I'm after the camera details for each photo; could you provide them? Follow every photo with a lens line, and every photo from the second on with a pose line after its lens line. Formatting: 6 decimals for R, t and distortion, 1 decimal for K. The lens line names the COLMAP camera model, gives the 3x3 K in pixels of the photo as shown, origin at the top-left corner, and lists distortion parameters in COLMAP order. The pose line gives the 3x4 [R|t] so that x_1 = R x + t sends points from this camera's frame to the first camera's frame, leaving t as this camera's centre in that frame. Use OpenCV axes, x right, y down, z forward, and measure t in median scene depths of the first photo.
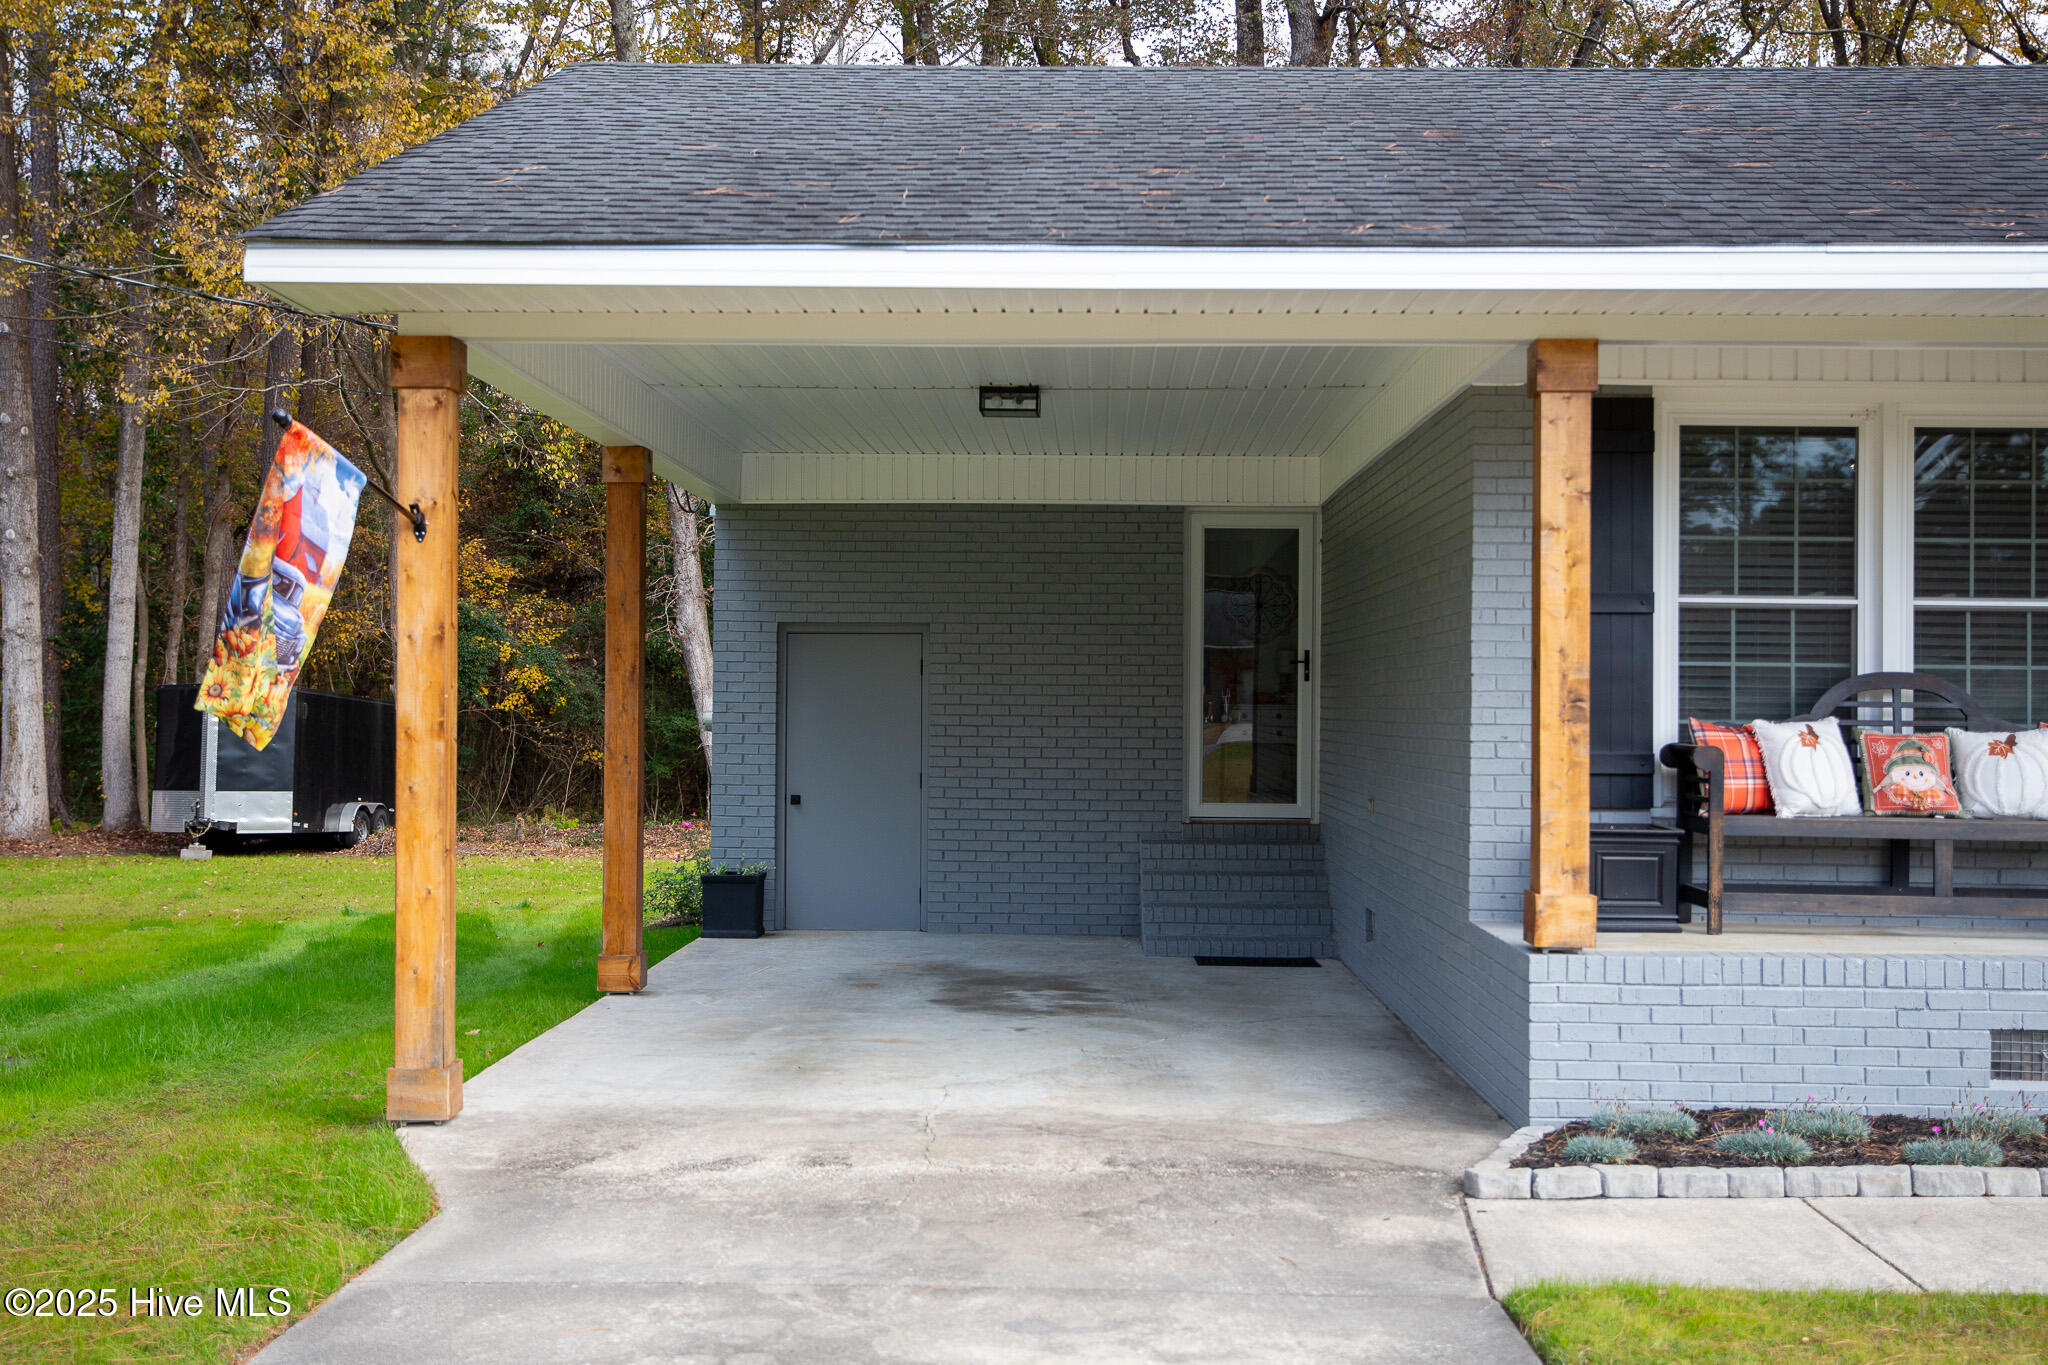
lens RADIAL K [[2266.7, 0, 1024.2], [0, 2266.7, 685.6], [0, 0, 1]] dist [0.020878, 0.030524]
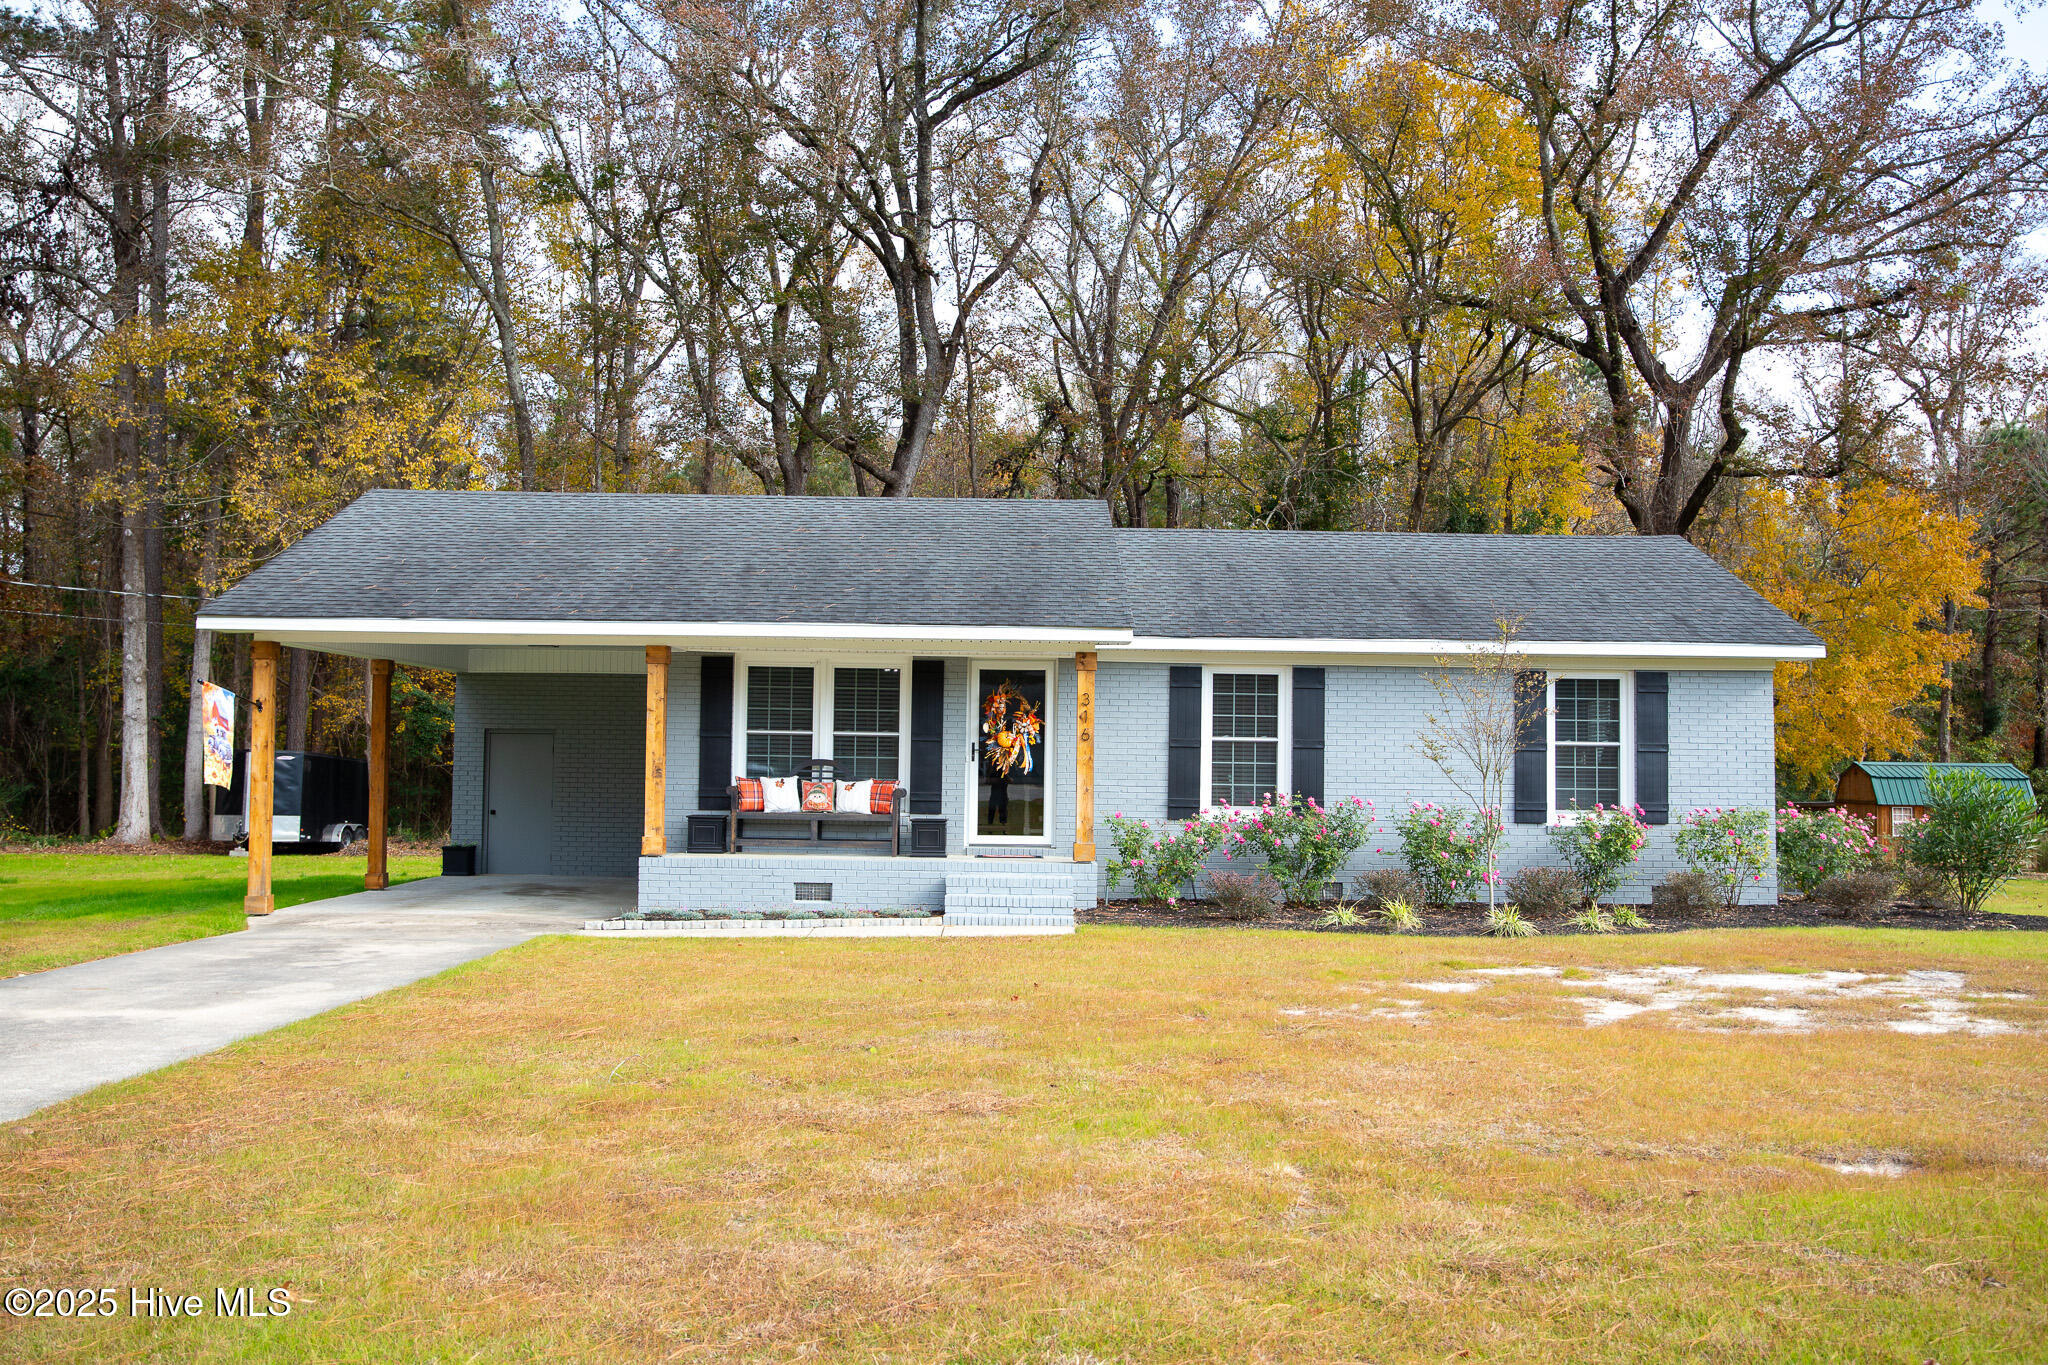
lens RADIAL K [[1890.1, 0, 1024.0], [0, 1890.1, 682.5], [0, 0, 1]] dist [-0.028272, 0.098150]
pose [[0.999772, 0.006210, 0.020431, 0.359589], [-0.005529, 0.999434, -0.033197, -0.014857], [-0.020626, 0.033077, 0.999240, -0.776985]]
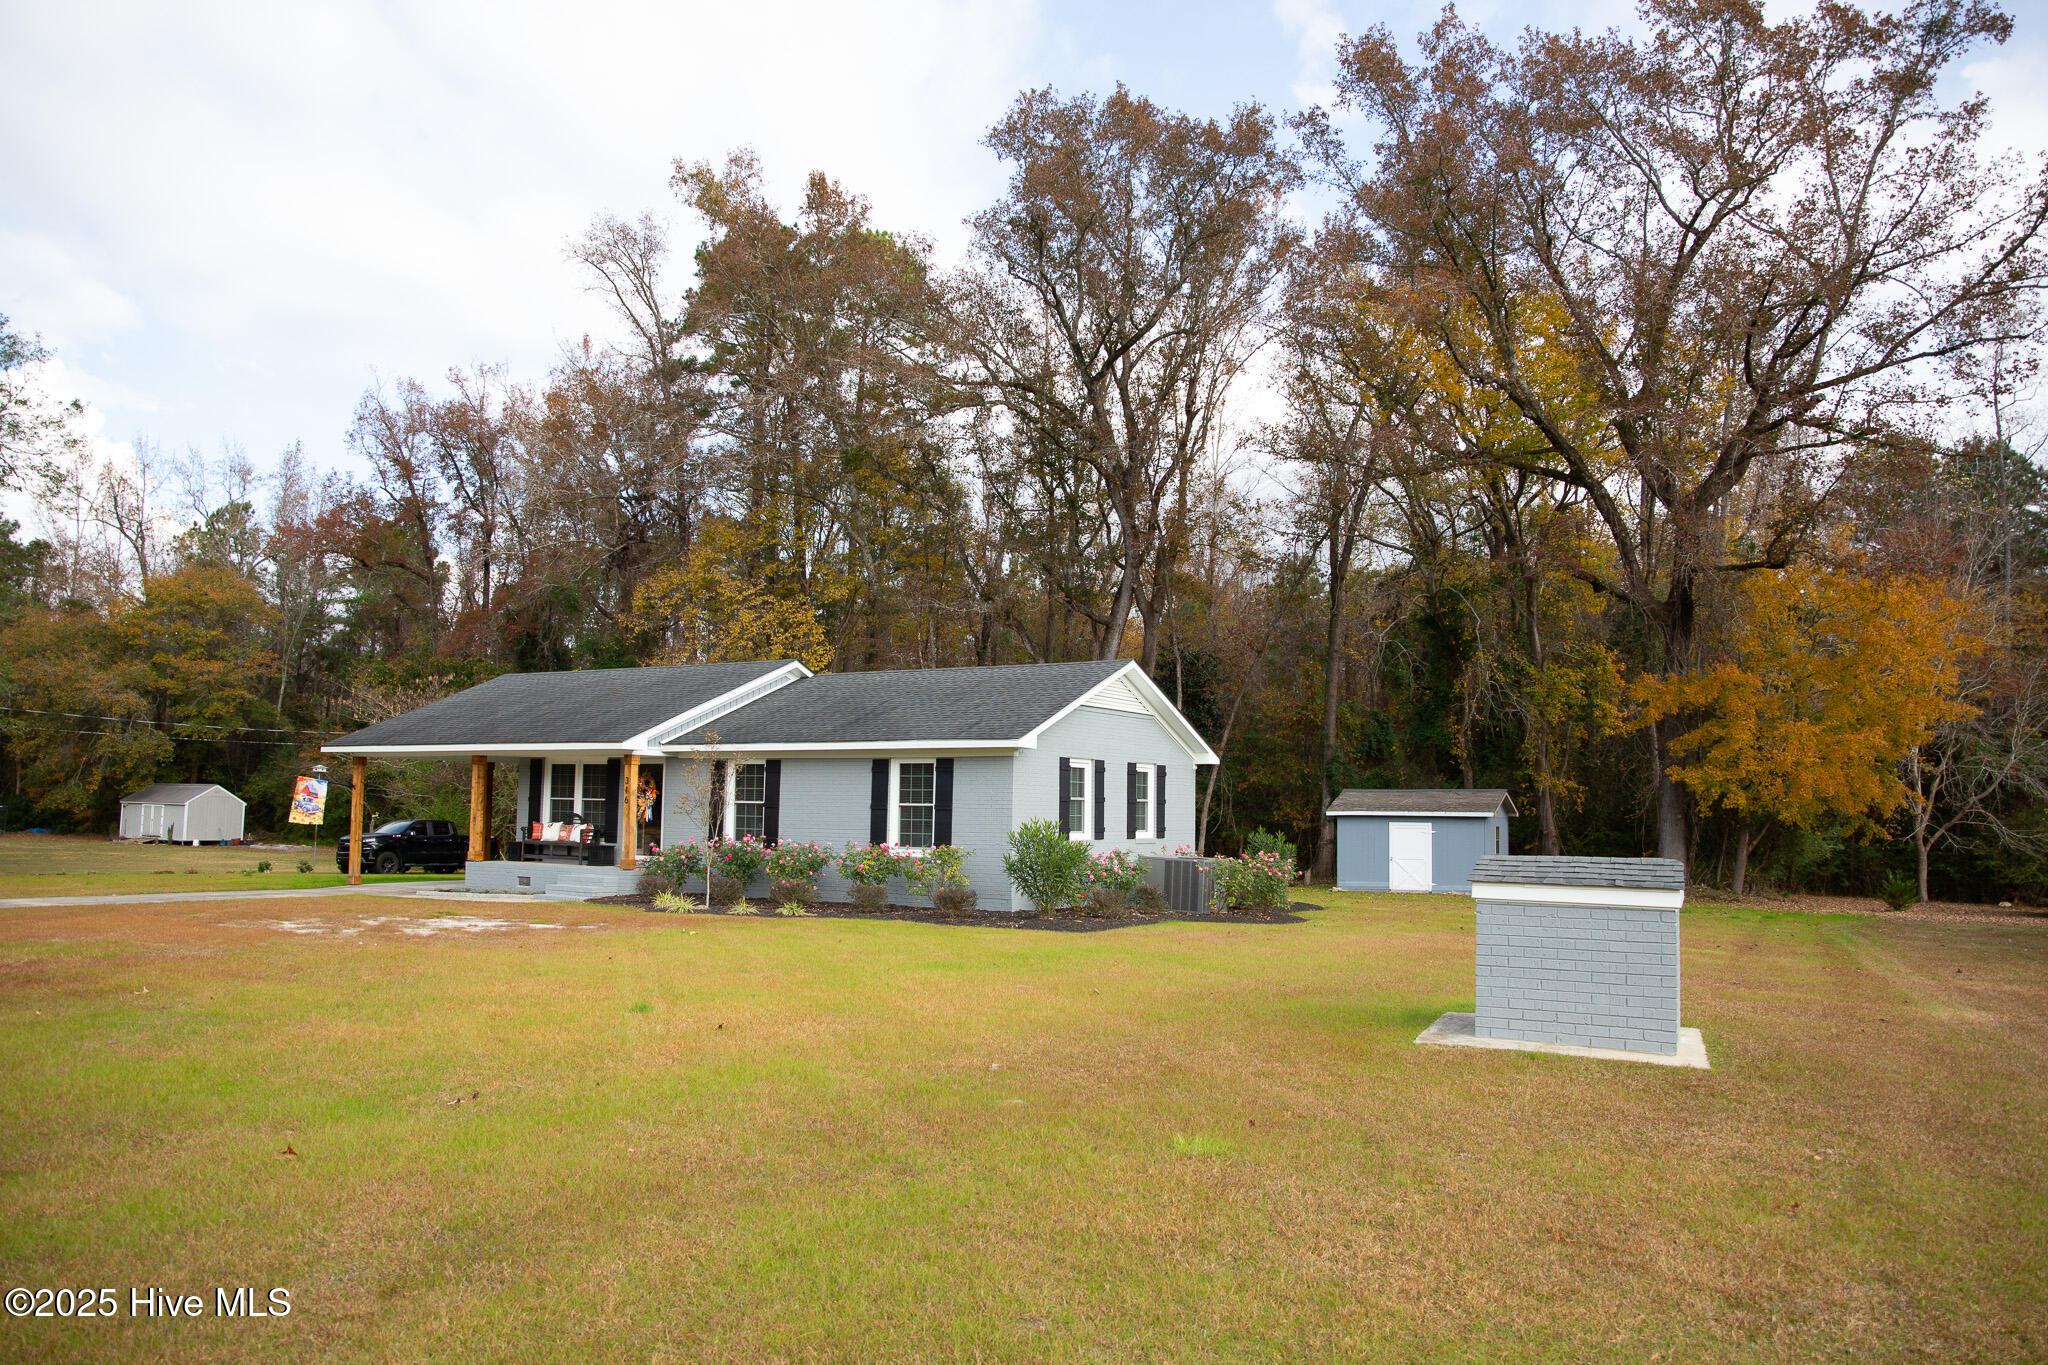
lens RADIAL K [[1426.9, 0, 1024.0], [0, 1426.9, 682.5], [0, 0, 1]] dist [-0.093211, 0.074329]
pose [[0.863015, -0.041906, -0.503437, 1.762631], [-0.005966, 0.995639, -0.093104, -0.006178], [0.505143, 0.083353, 0.859001, -0.751040]]
